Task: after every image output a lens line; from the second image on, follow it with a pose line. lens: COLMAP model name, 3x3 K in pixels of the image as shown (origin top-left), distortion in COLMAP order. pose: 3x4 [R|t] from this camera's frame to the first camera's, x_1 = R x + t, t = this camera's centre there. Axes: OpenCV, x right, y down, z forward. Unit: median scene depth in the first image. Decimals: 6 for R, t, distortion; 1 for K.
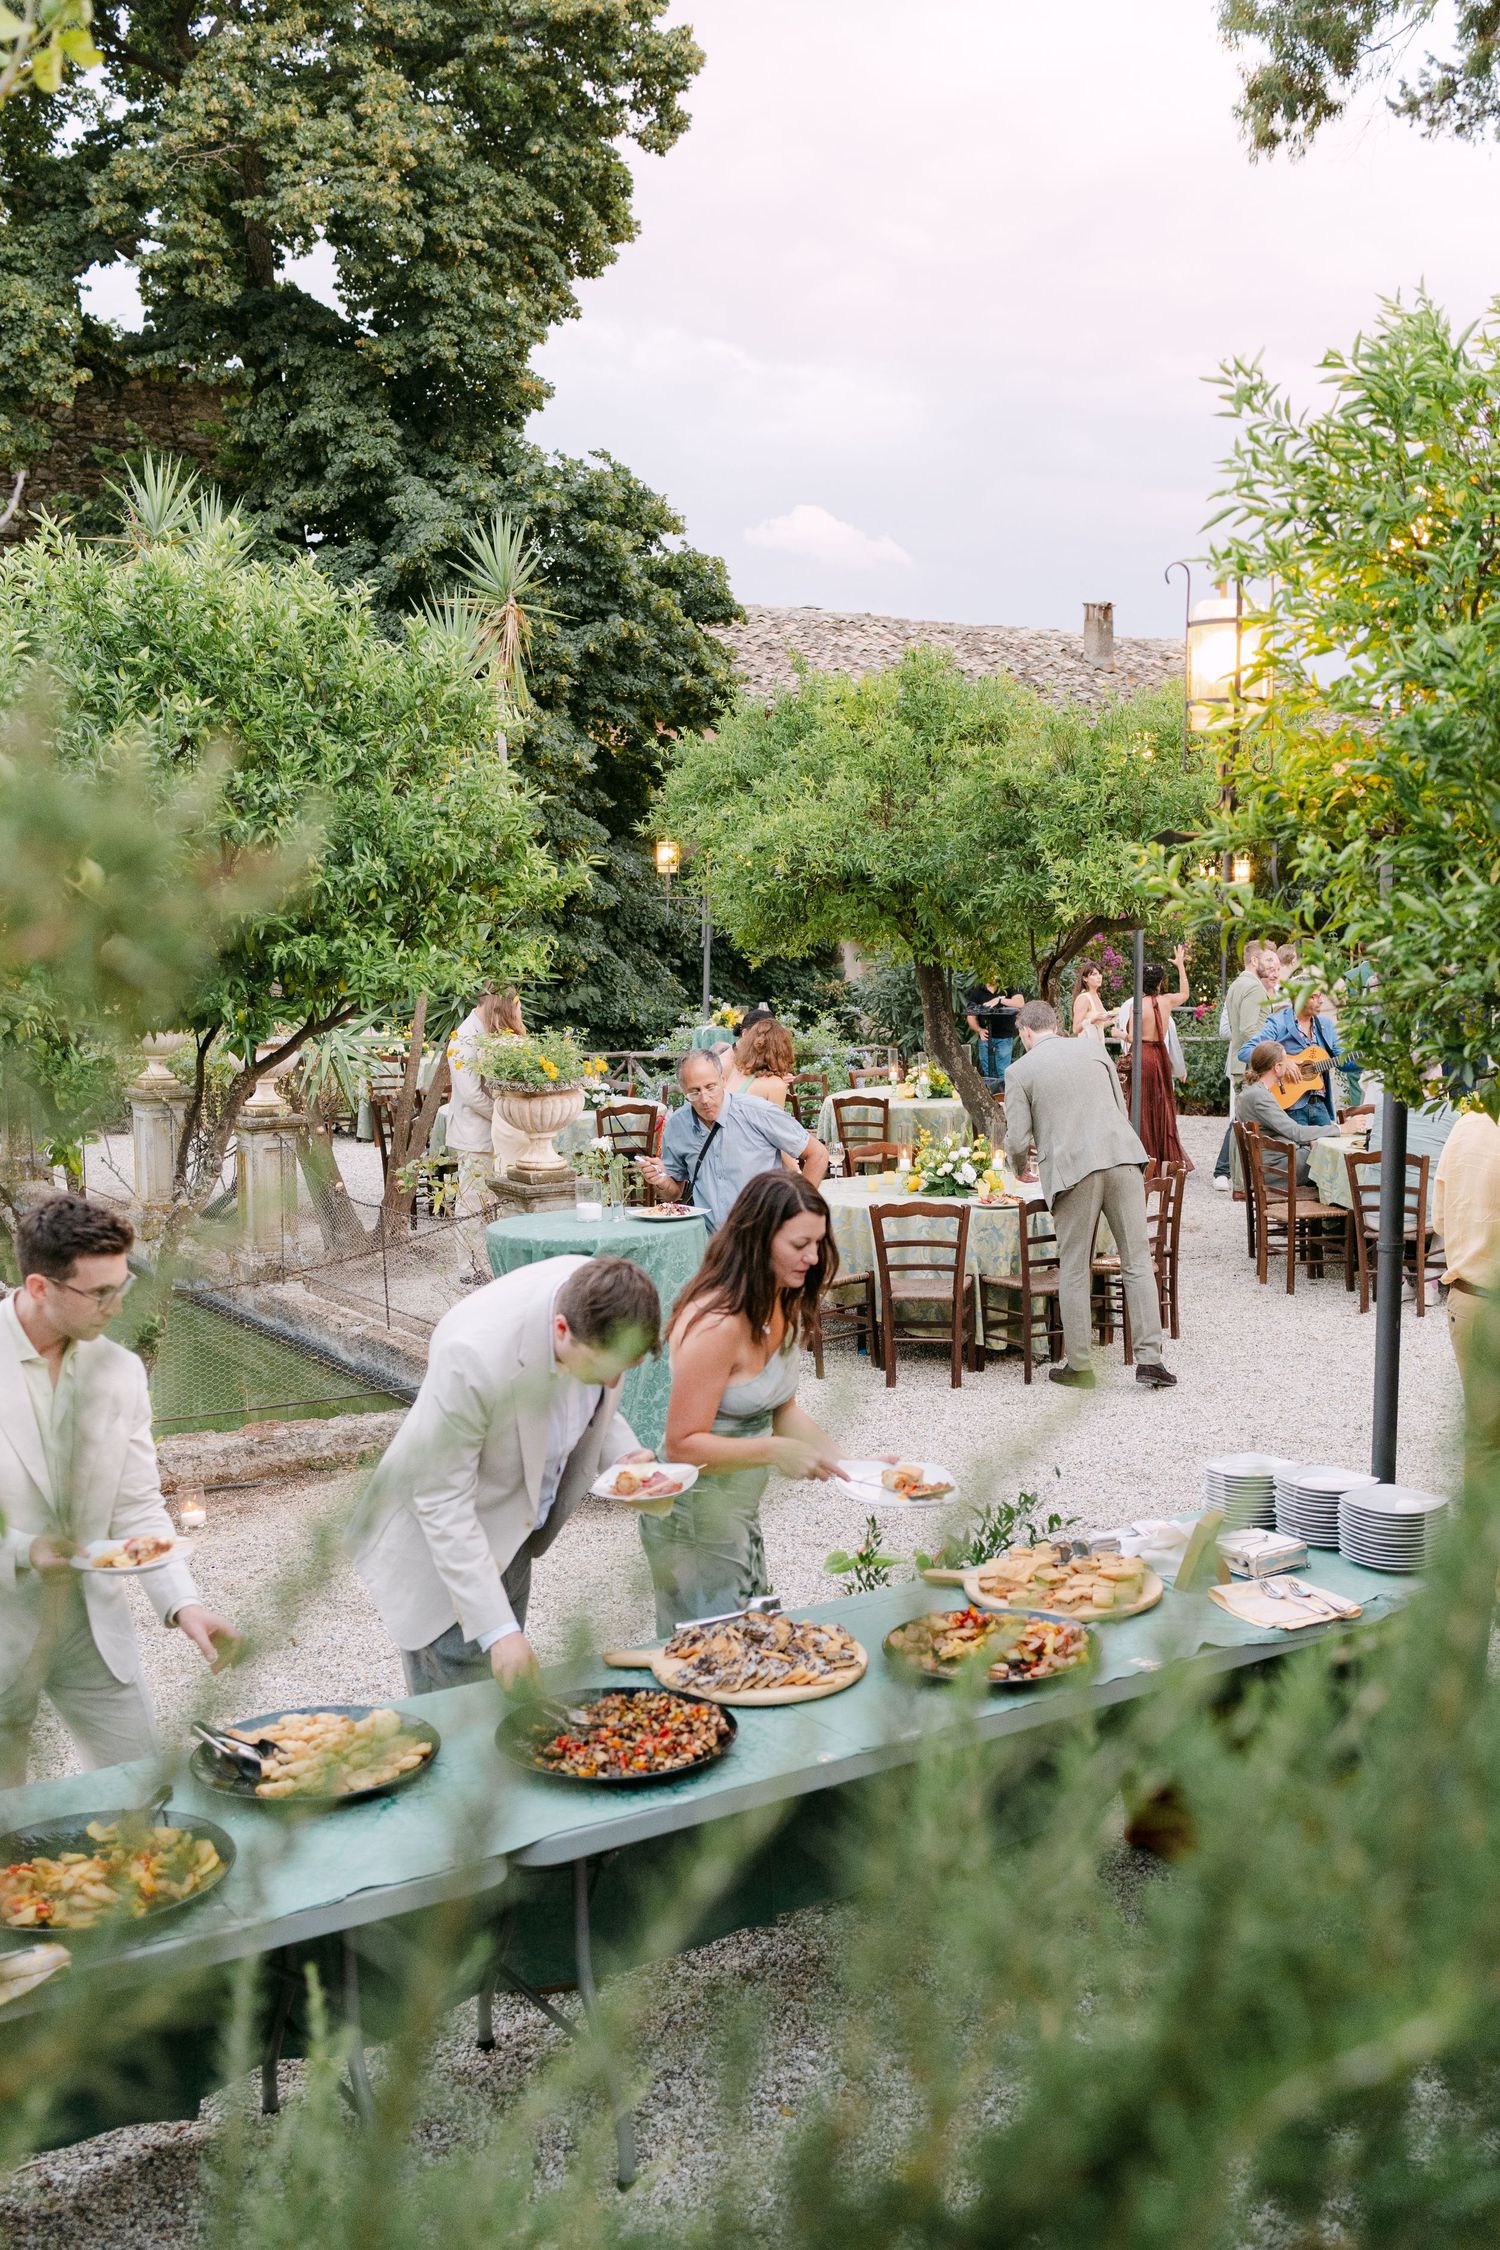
lens RADIAL K [[2255.5, 0, 750.0], [0, 2255.5, 1125.0], [0, 0, 1]] dist [-0.008449, -0.008862]
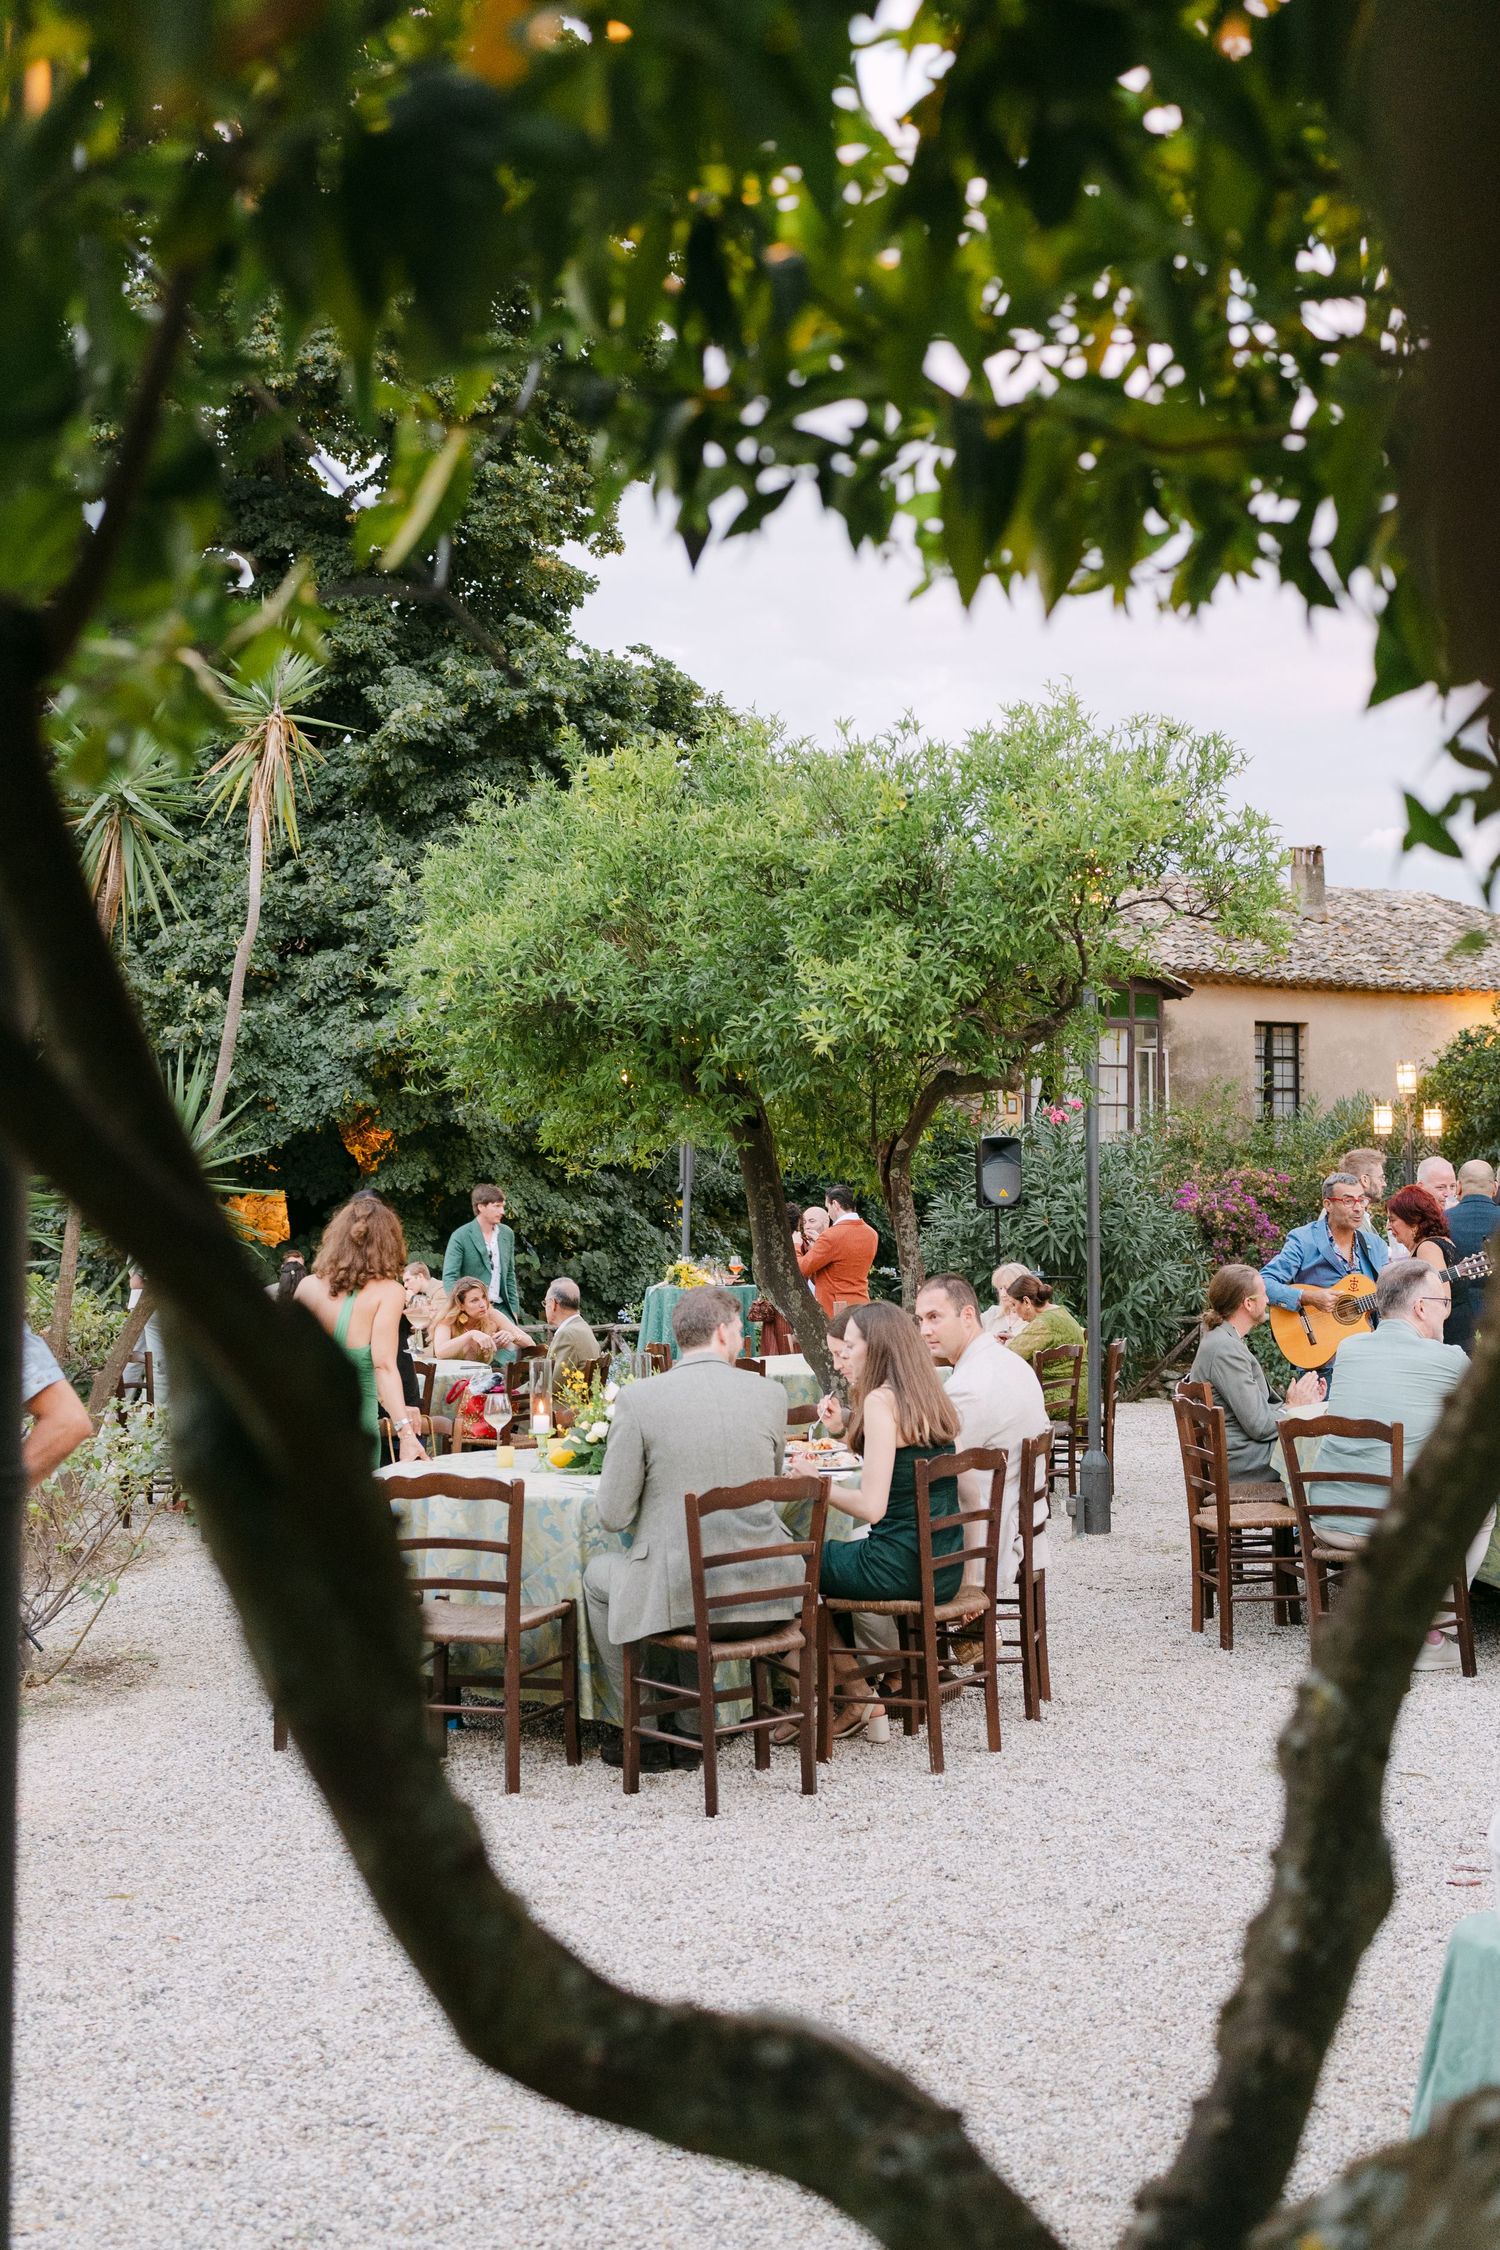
lens RADIAL K [[2255.5, 0, 750.0], [0, 2255.5, 1125.0], [0, 0, 1]] dist [-0.008449, -0.008862]
pose [[0.988769, -0.007749, -0.149251, 0.118853], [-0.014057, 0.989405, -0.144497, 0.013439], [0.148790, 0.144972, 0.978184, 0.198101]]
